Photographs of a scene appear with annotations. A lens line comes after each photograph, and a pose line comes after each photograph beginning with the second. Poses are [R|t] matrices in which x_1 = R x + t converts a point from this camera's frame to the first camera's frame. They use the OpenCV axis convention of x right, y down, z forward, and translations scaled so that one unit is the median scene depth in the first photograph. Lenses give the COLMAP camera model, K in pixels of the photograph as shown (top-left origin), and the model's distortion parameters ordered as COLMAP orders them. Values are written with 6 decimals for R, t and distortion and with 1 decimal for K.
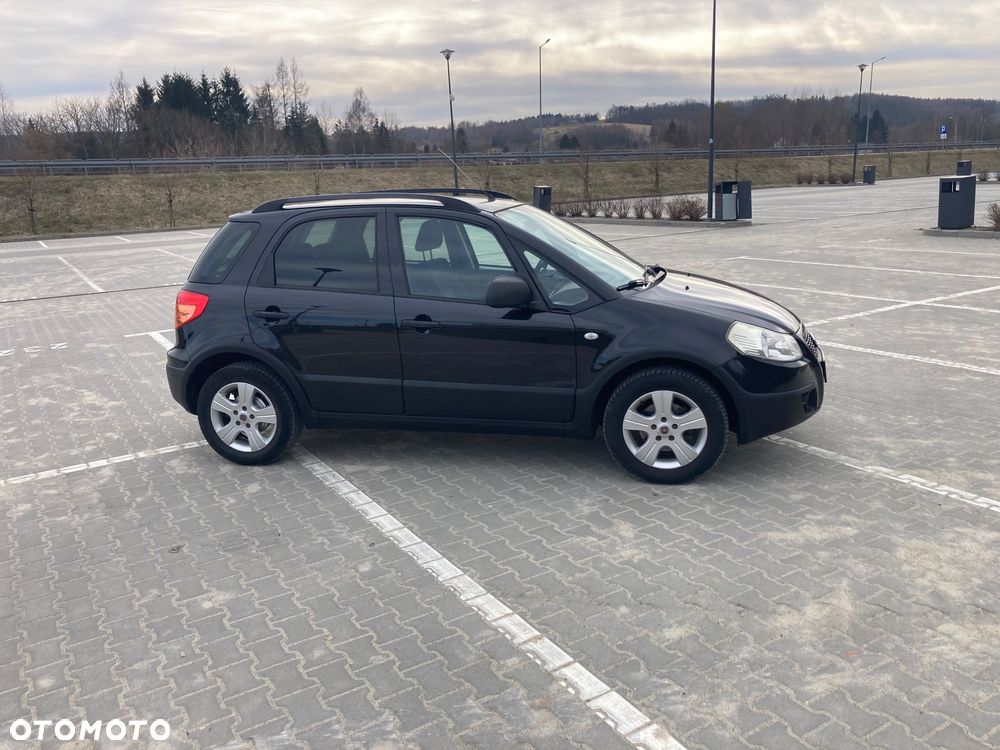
lens RADIAL K [[815.5, 0, 492.5], [0, 815.5, 377.7], [0, 0, 1]] dist [0.006959, 0.008688]
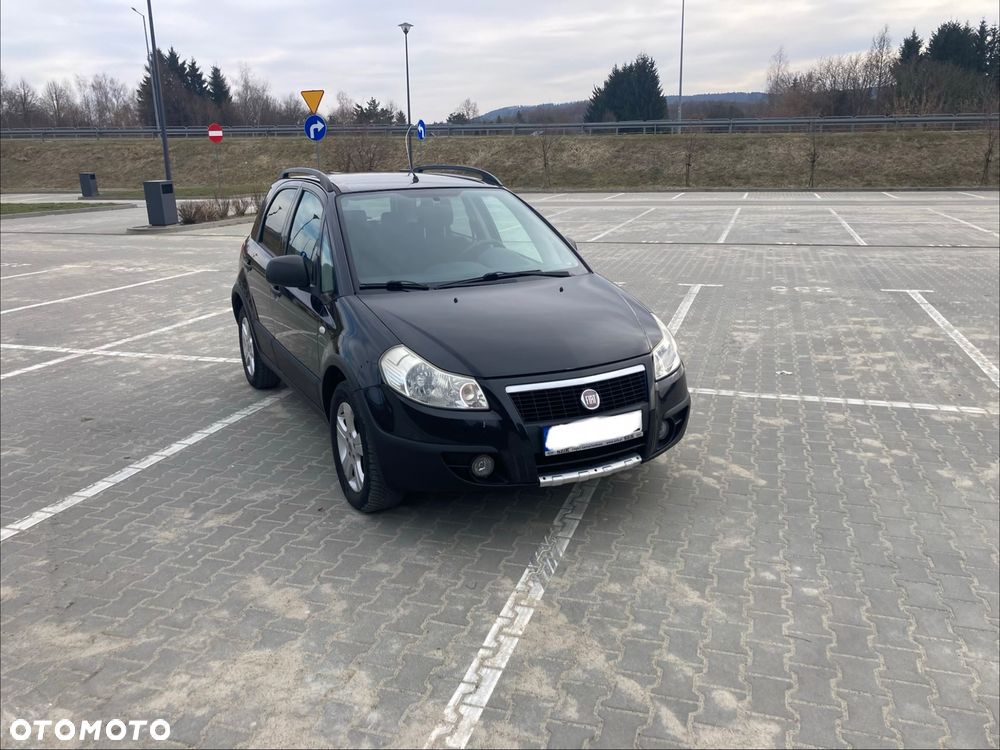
lens RADIAL K [[815.5, 0, 507.8], [0, 815.5, 373.0], [0, 0, 1]] dist [0.006959, 0.008688]
pose [[0.665186, 0.225824, -0.711710, 0.946917], [-0.193803, 0.972719, 0.127507, -0.163876], [0.721088, 0.053116, 0.690804, 0.493076]]
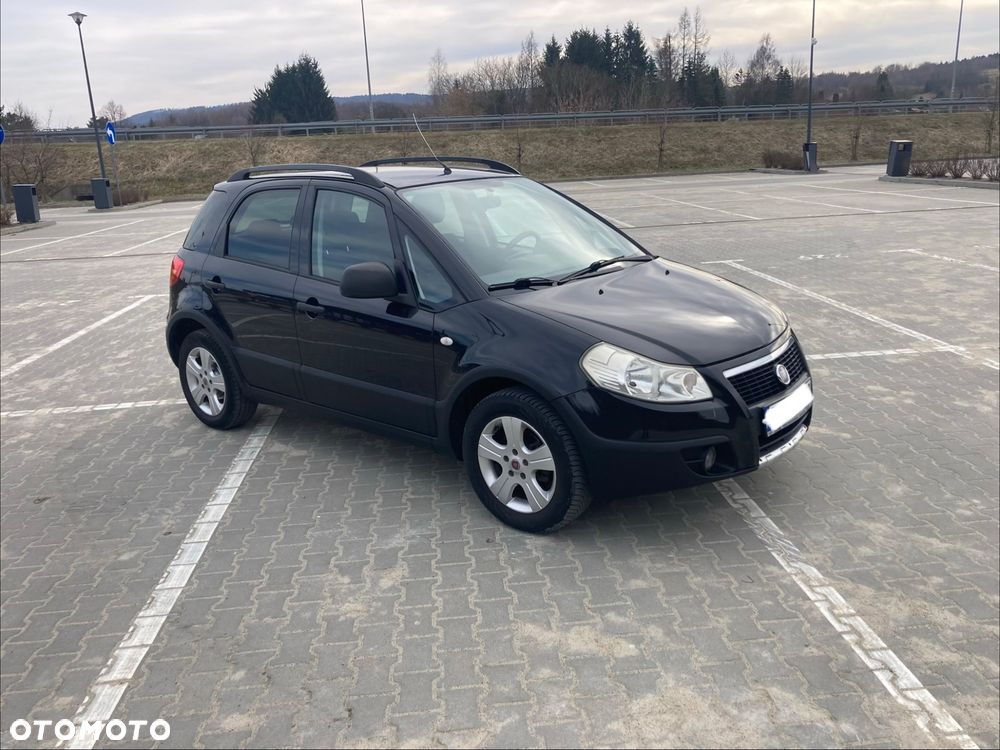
lens RADIAL K [[815.5, 0, 505.0], [0, 815.5, 369.6], [0, 0, 1]] dist [0.006959, 0.008688]
pose [[0.898285, 0.119397, -0.422881, 0.530142], [-0.100052, 0.992673, 0.067744, -0.083939], [0.427871, -0.018543, 0.903650, 0.261124]]
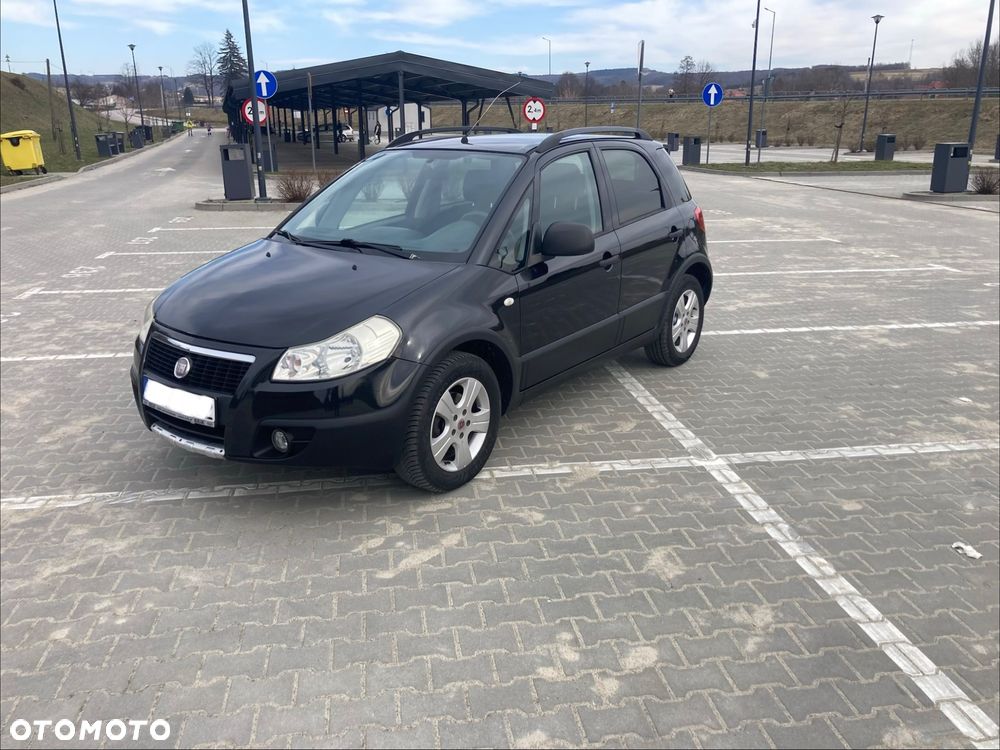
lens RADIAL K [[815.5, 0, 502.8], [0, 815.5, 375.3], [0, 0, 1]] dist [0.006959, 0.008688]
pose [[-0.372431, 0.317977, -0.871887, 1.007546], [-0.212331, 0.885359, 0.413588, -0.435566], [0.903444, 0.339162, -0.262218, 1.594760]]
